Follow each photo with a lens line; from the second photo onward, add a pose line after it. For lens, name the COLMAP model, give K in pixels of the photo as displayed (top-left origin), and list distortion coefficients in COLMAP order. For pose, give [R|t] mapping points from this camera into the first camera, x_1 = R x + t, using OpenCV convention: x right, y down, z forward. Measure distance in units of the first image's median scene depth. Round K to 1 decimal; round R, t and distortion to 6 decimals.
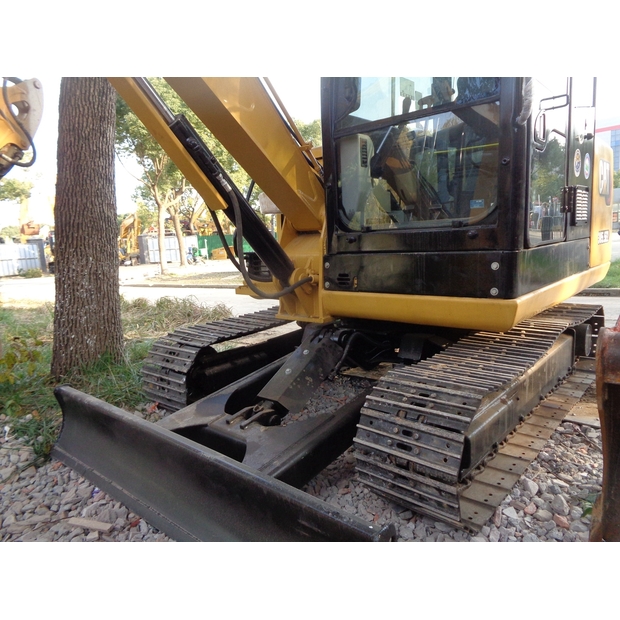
lens RADIAL K [[463.4, 0, 314.0], [0, 463.4, 307.6], [0, 0, 1]] dist [0.000979, 0.009646]
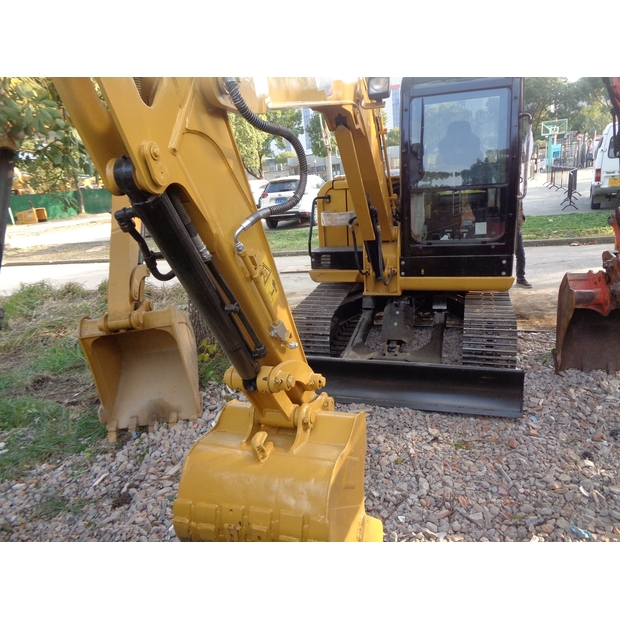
lens RADIAL K [[463.4, 0, 314.0], [0, 463.4, 307.6], [0, 0, 1]] dist [0.000979, 0.009646]
pose [[0.913945, -0.129541, 0.384608, -0.985805], [0.086708, 0.988135, 0.126773, -0.175265], [-0.396467, -0.082515, 0.914333, -0.505755]]
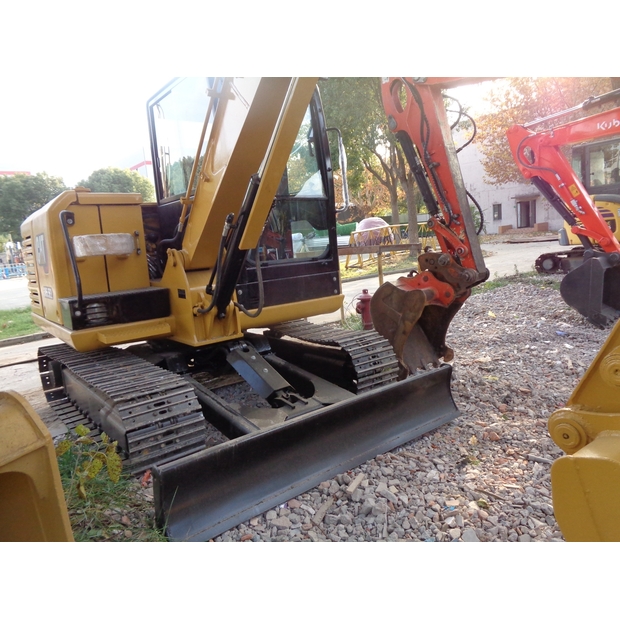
lens RADIAL K [[463.4, 0, 314.0], [0, 463.4, 307.6], [0, 0, 1]] dist [0.000979, 0.009646]
pose [[0.170356, -0.111164, 0.979092, -1.247223], [0.201190, 0.976609, 0.075876, -0.105967], [-0.964625, 0.184058, 0.188737, 0.545756]]
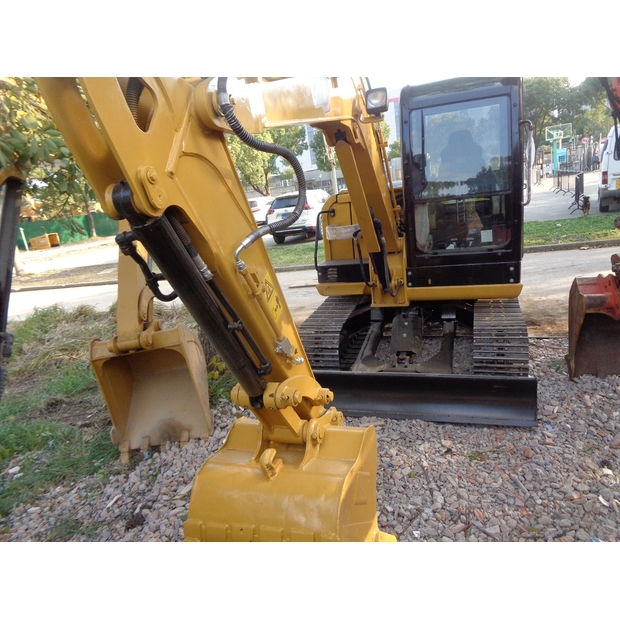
lens RADIAL K [[463.4, 0, 314.0], [0, 463.4, 307.6], [0, 0, 1]] dist [0.000979, 0.009646]
pose [[0.918794, -0.151623, 0.364456, -0.970184], [0.125088, 0.987539, 0.095496, -0.176290], [-0.374394, -0.042152, 0.926311, -0.512858]]
